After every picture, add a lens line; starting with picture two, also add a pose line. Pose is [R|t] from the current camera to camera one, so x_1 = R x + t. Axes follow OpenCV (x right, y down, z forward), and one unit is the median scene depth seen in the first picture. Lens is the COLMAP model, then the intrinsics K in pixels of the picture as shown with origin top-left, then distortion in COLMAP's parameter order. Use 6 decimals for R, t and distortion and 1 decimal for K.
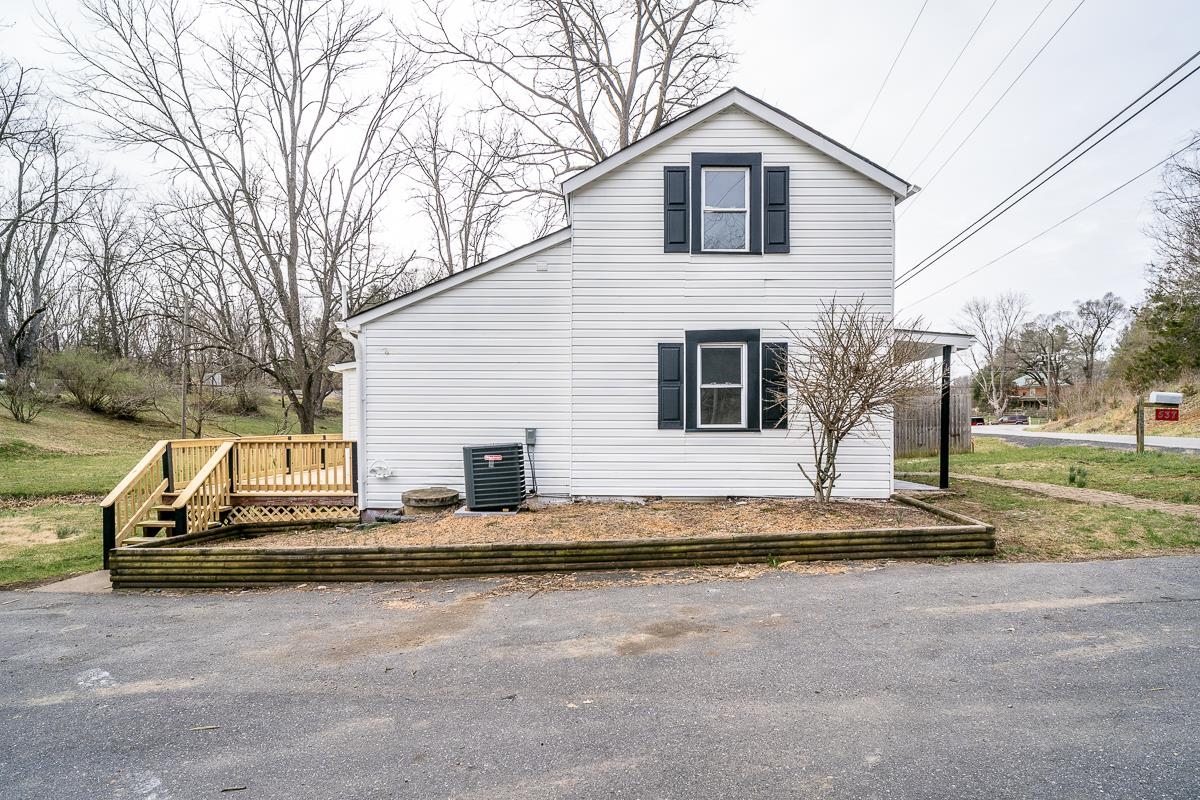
lens RADIAL K [[632.2, 0, 597.5], [0, 632.2, 444.0], [0, 0, 1]] dist [0.000575, 0.000048]
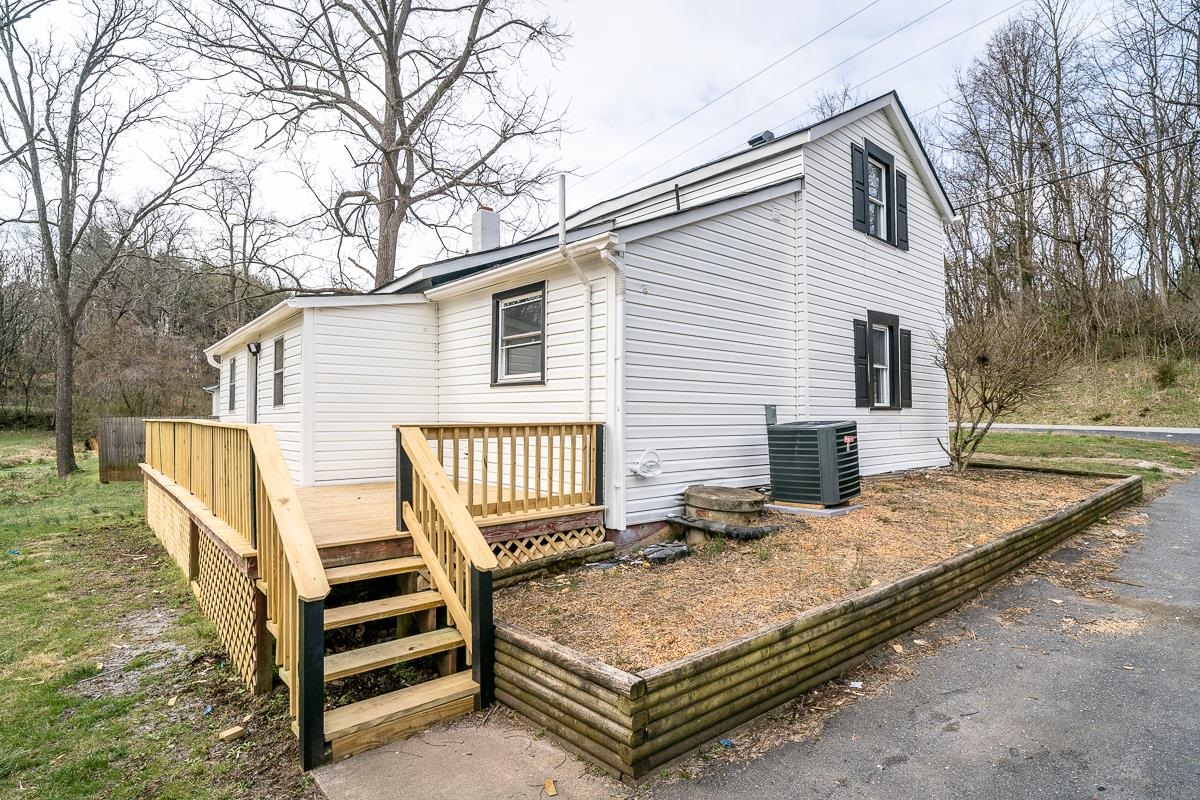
lens RADIAL K [[617.5, 0, 596.9], [0, 617.5, 404.6], [0, 0, 1]] dist [-0.002732, 0.000259]
pose [[0.743122, 0.008368, 0.669104, -1.072489], [0.022163, 0.999065, -0.037109, -0.000396], [-0.668789, 0.042406, 0.742242, 0.719241]]
